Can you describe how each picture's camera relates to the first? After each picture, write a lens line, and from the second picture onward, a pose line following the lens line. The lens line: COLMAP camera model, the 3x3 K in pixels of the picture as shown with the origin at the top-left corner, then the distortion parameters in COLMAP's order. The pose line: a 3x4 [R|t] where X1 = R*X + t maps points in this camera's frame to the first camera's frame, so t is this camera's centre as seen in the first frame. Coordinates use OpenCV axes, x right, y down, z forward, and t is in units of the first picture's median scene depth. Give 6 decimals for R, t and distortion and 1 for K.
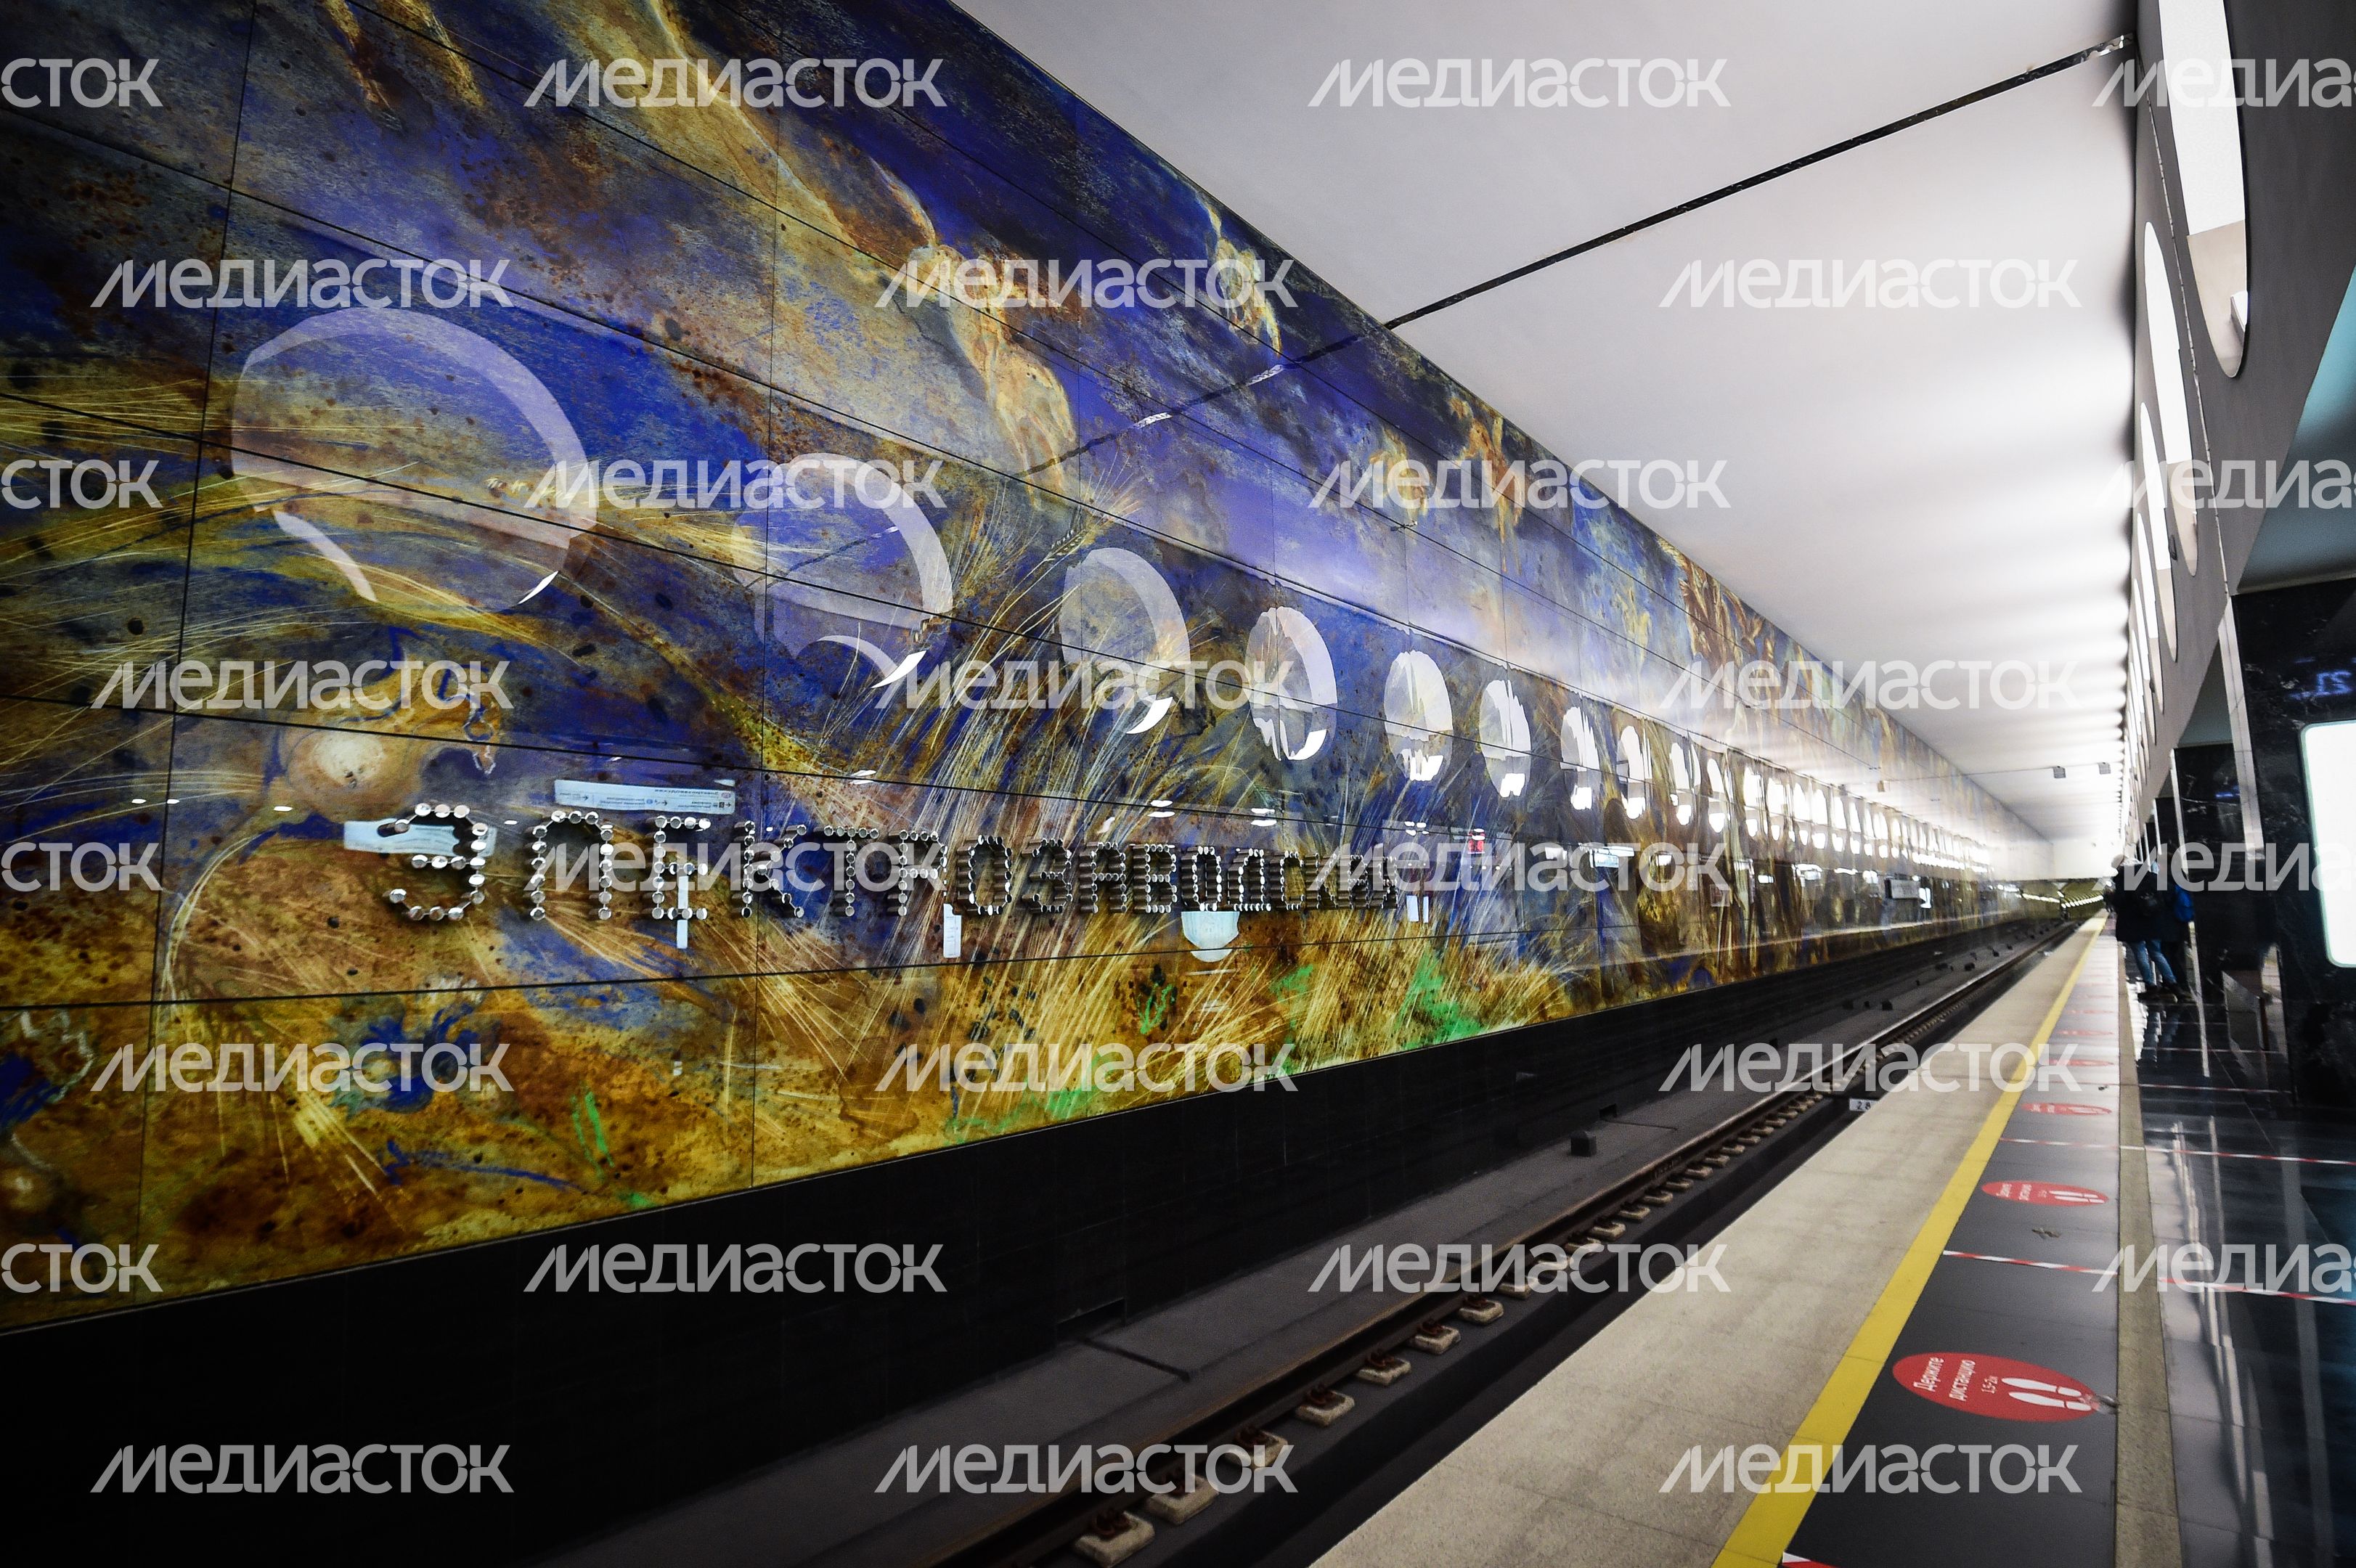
lens RADIAL K [[1121.5, 0, 1174.2], [0, 1121.5, 782.2], [0, 0, 1]] dist [-0.001801, -0.023347]
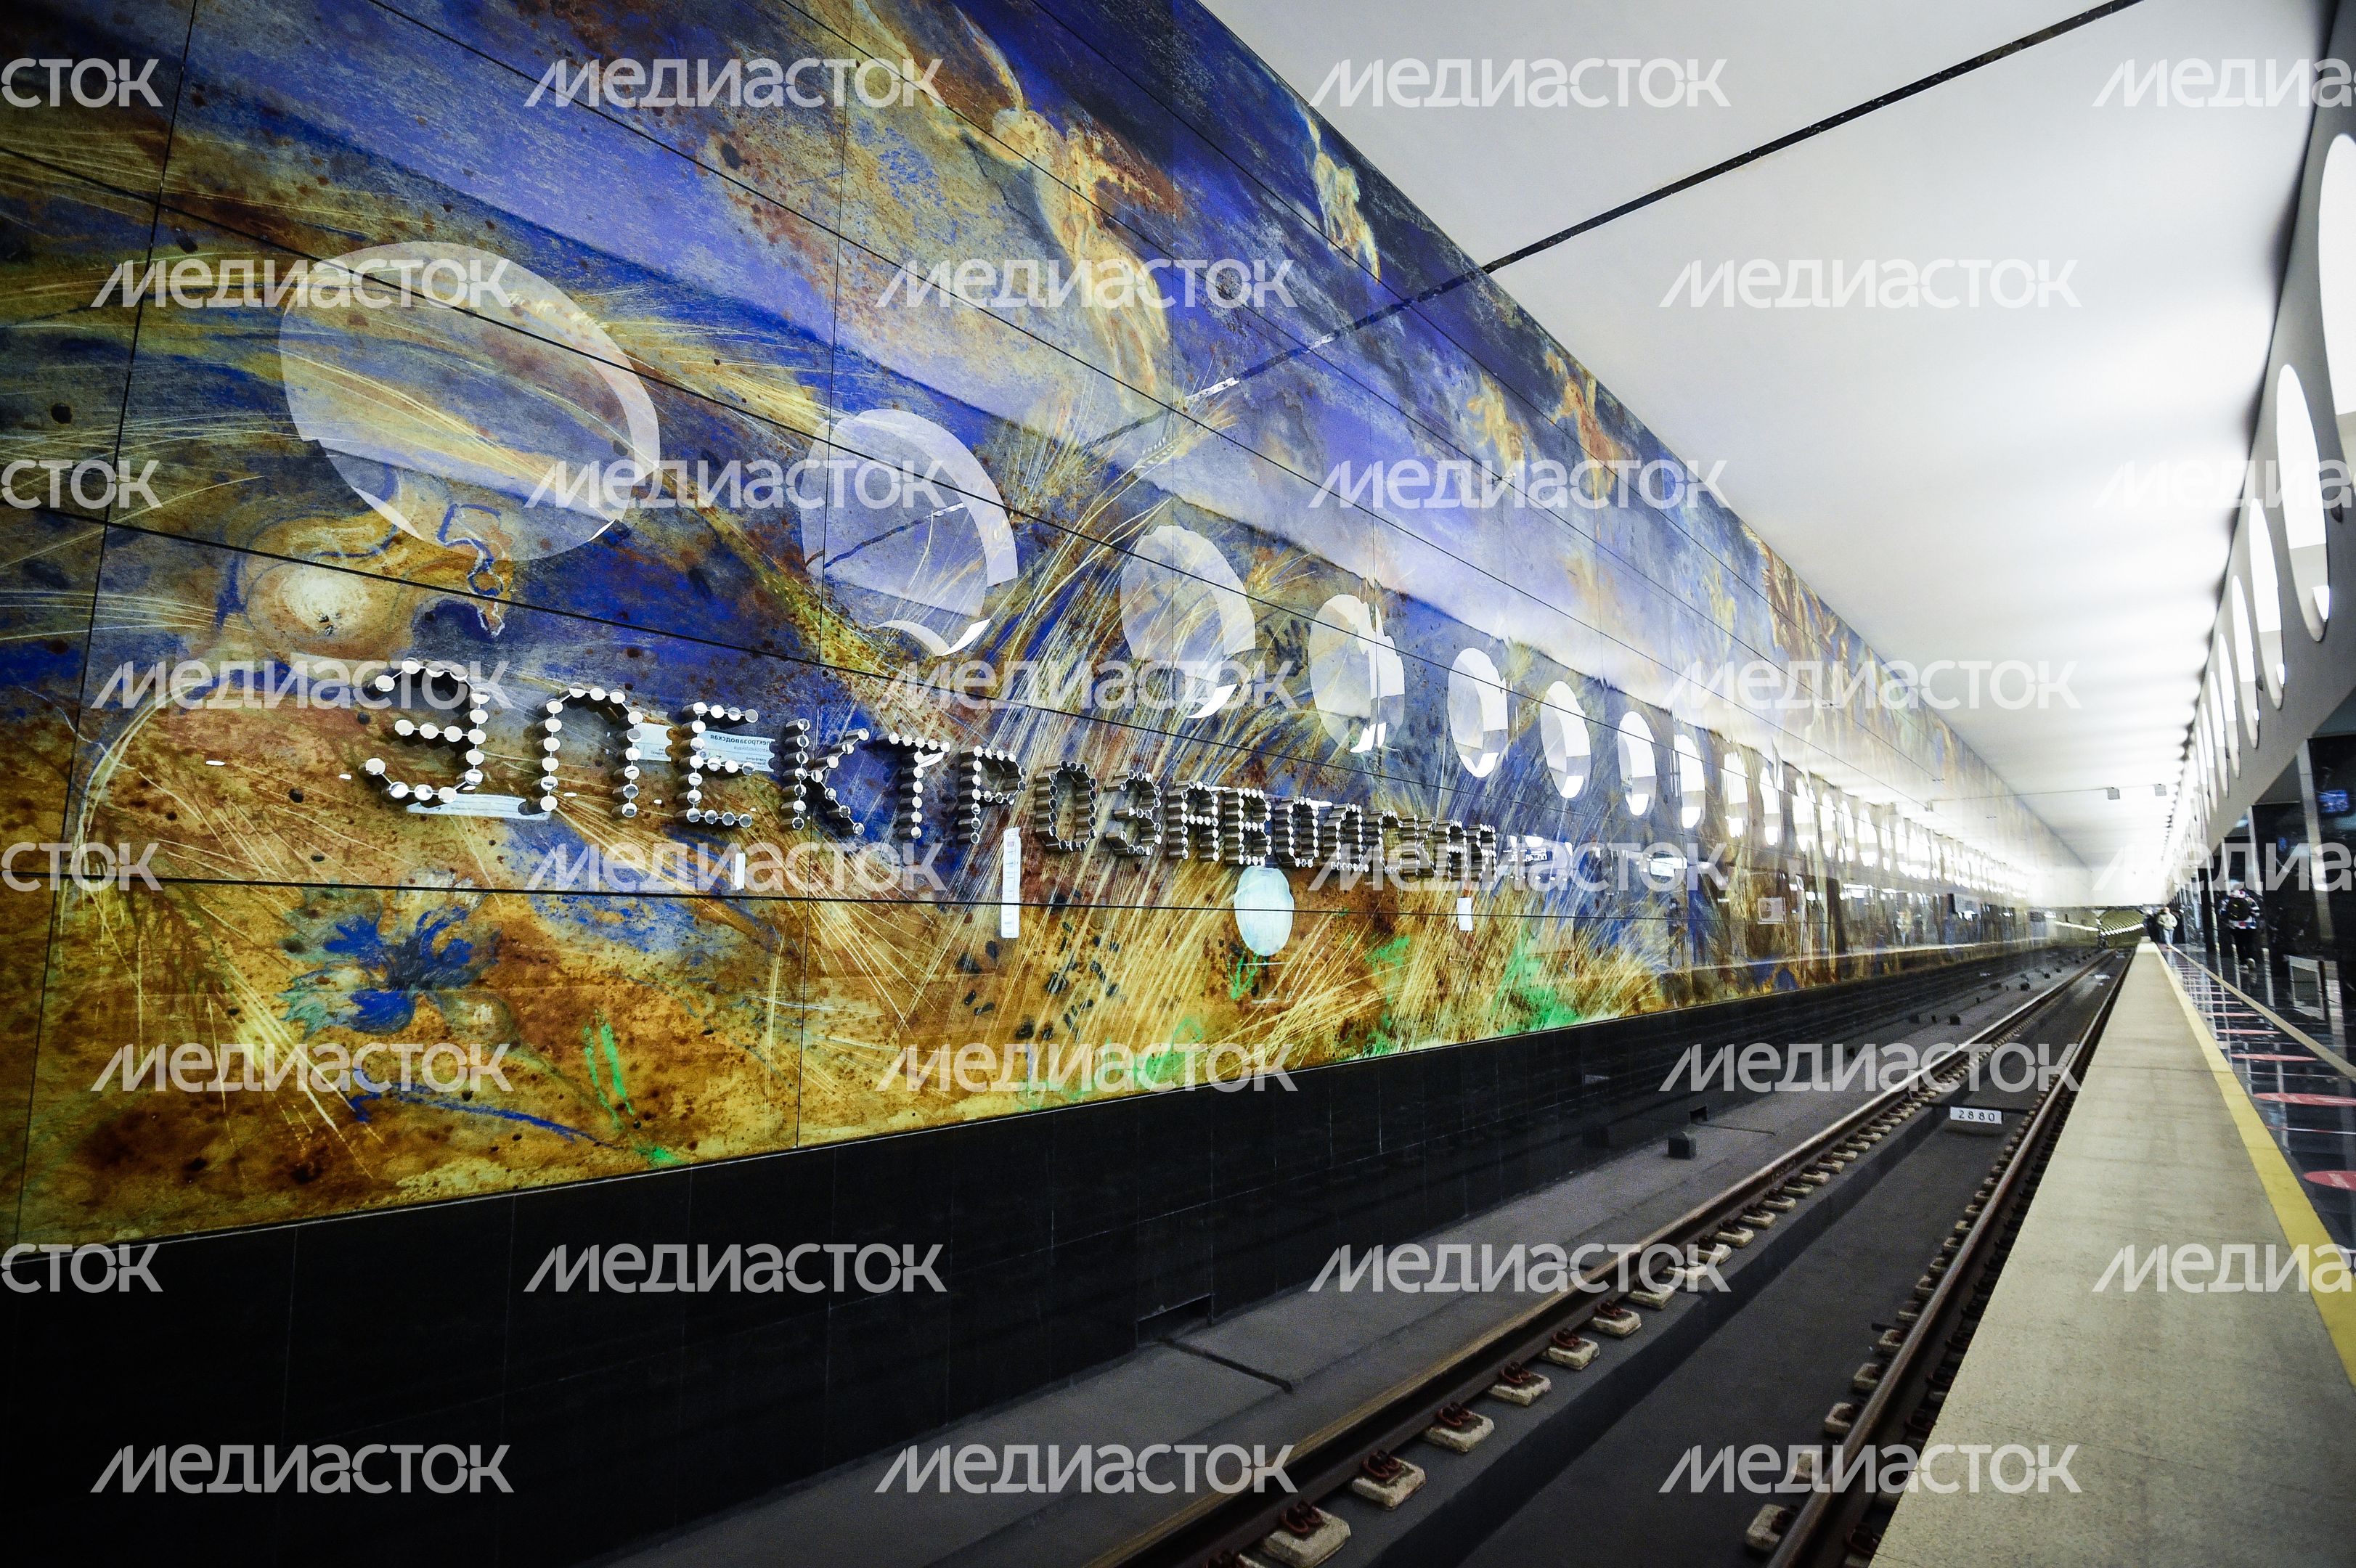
lens RADIAL K [[1082.8, 0, 1178.0], [0, 1082.8, 784.0], [0, 0, 1]] dist [-0.007882, -0.016663]
pose [[0.999359, 0.015736, -0.032165, -0.059932], [-0.016246, 0.999745, -0.015675, 0.085342], [0.031910, 0.016188, 0.999360, 0.168319]]
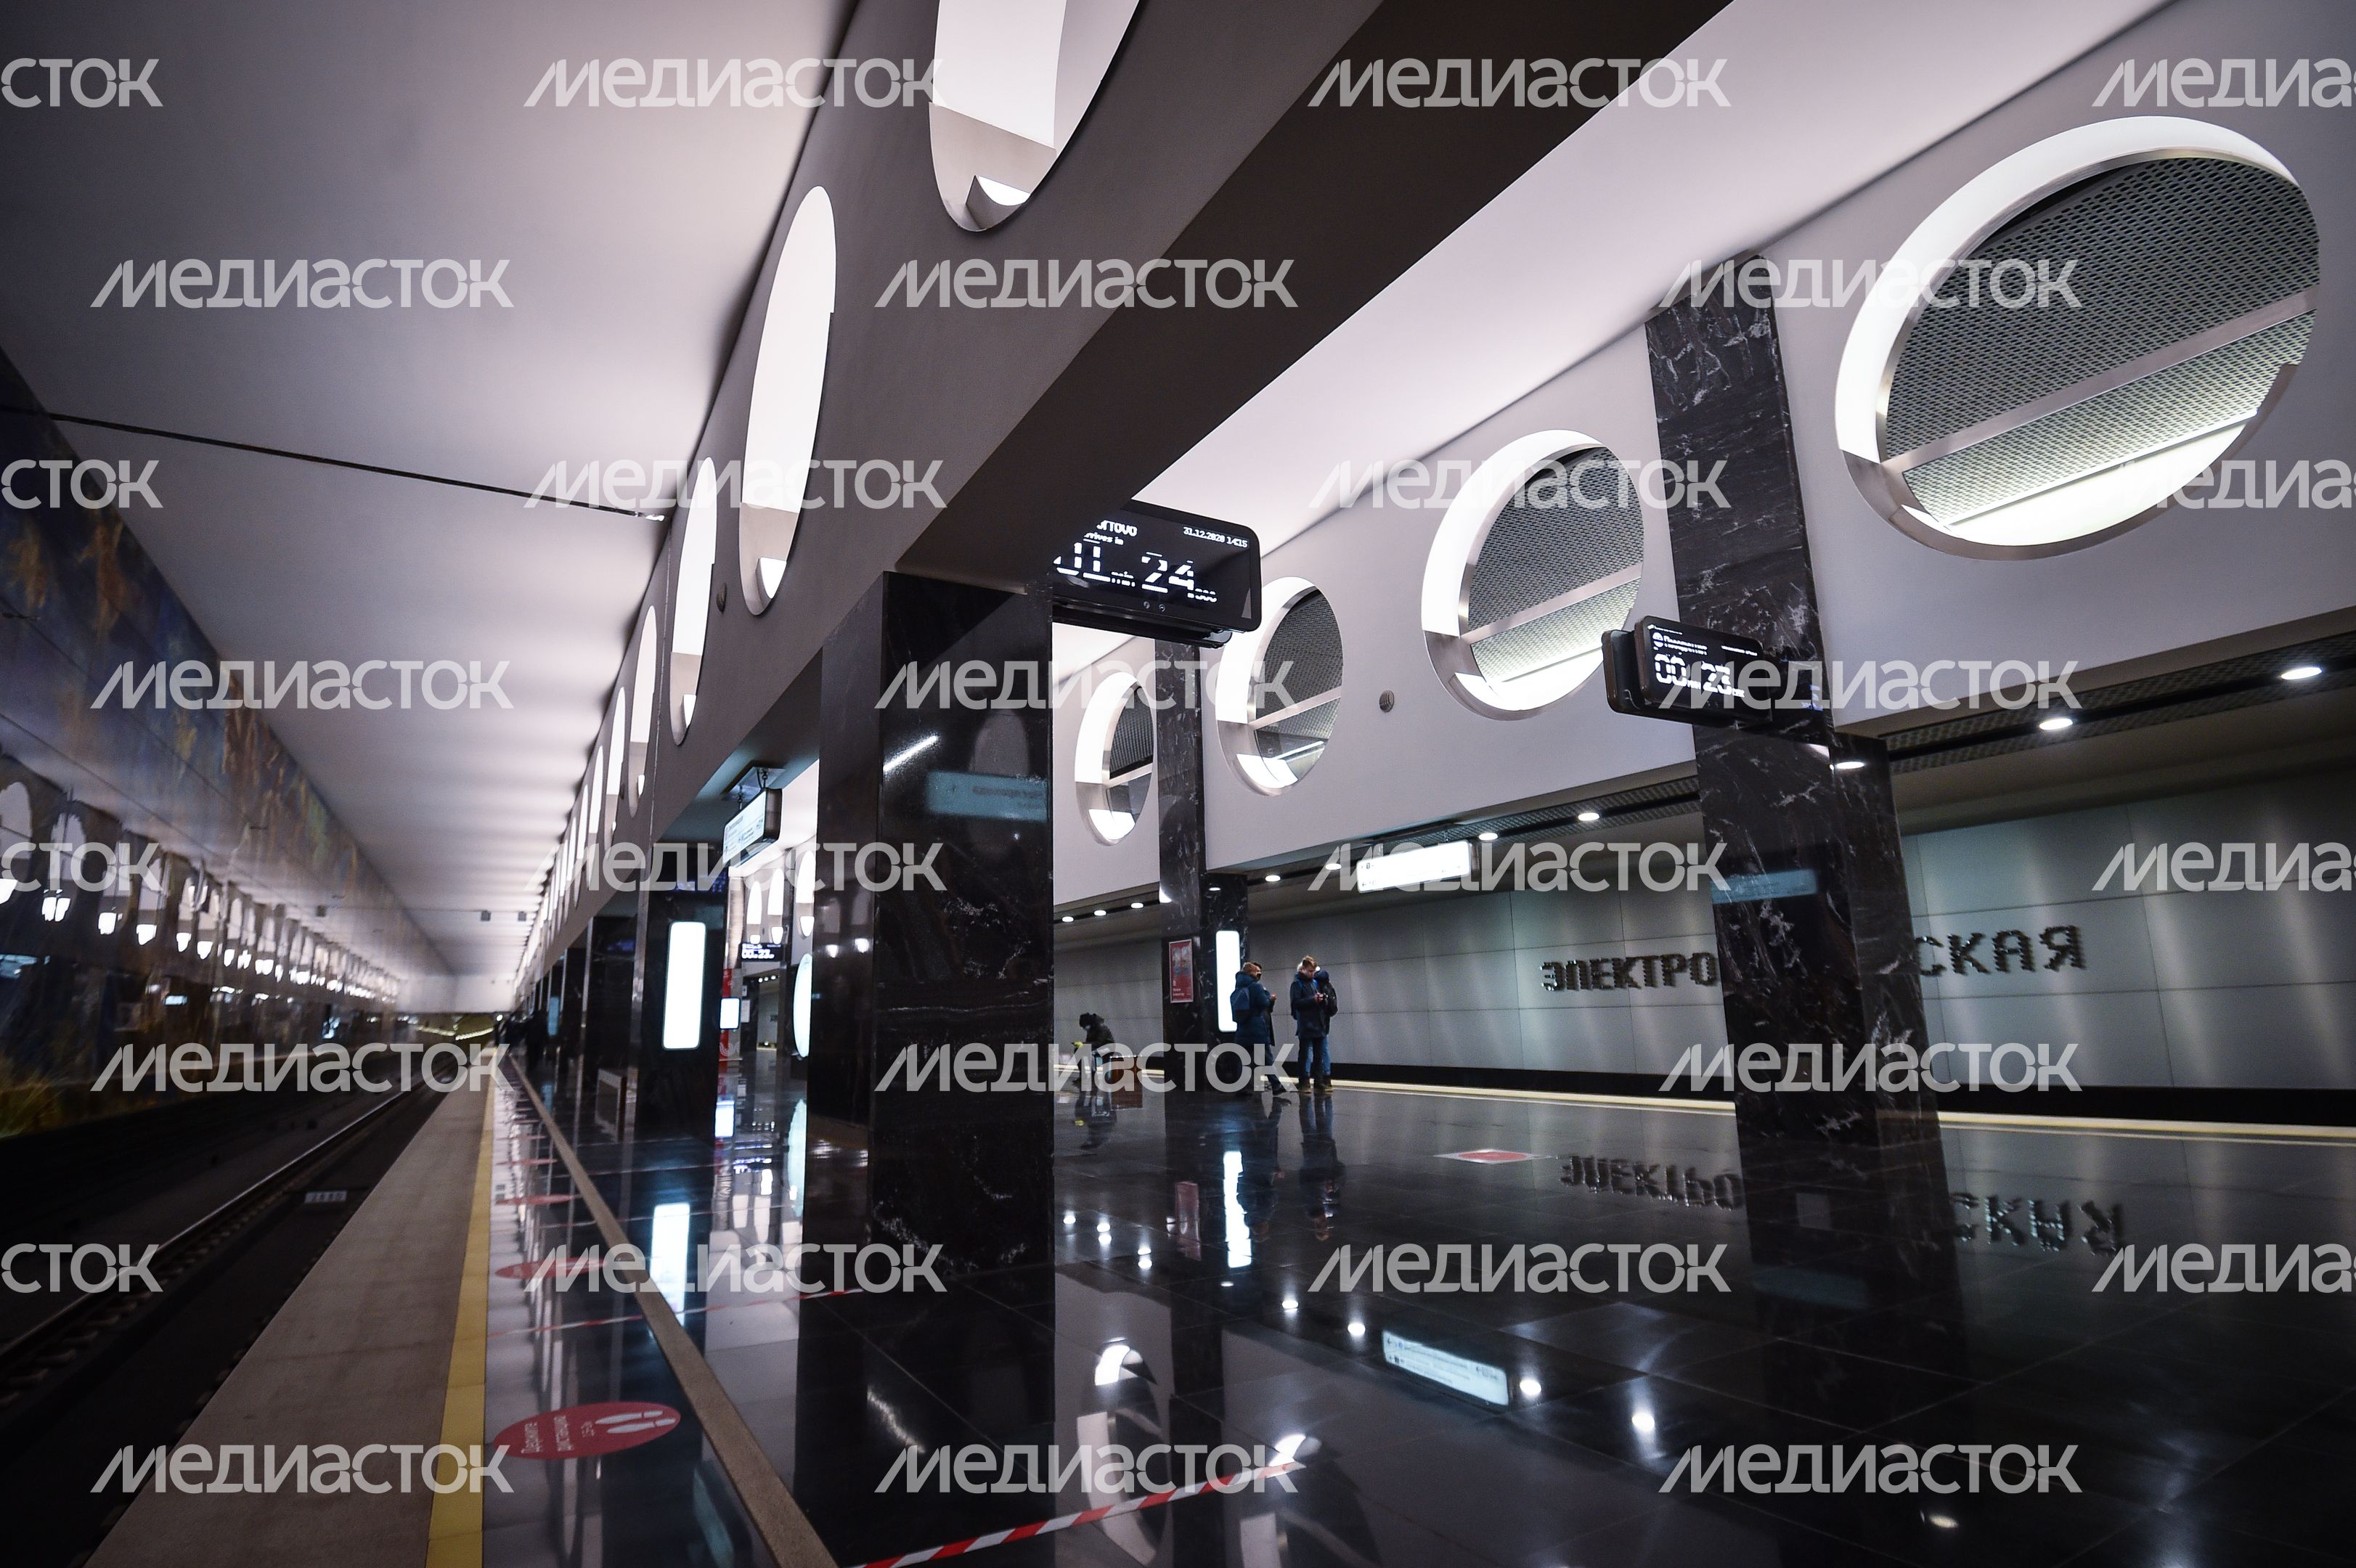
lens RADIAL K [[1154.6, 0, 1173.0], [0, 1154.6, 782.0], [0, 0, 1]] dist [-0.001804, -0.022428]
pose [[0.337723, 0.198838, 0.920004, -0.615545], [-0.094970, 0.979642, -0.176865, -0.013568], [-0.936442, -0.027642, 0.349732, -0.549890]]
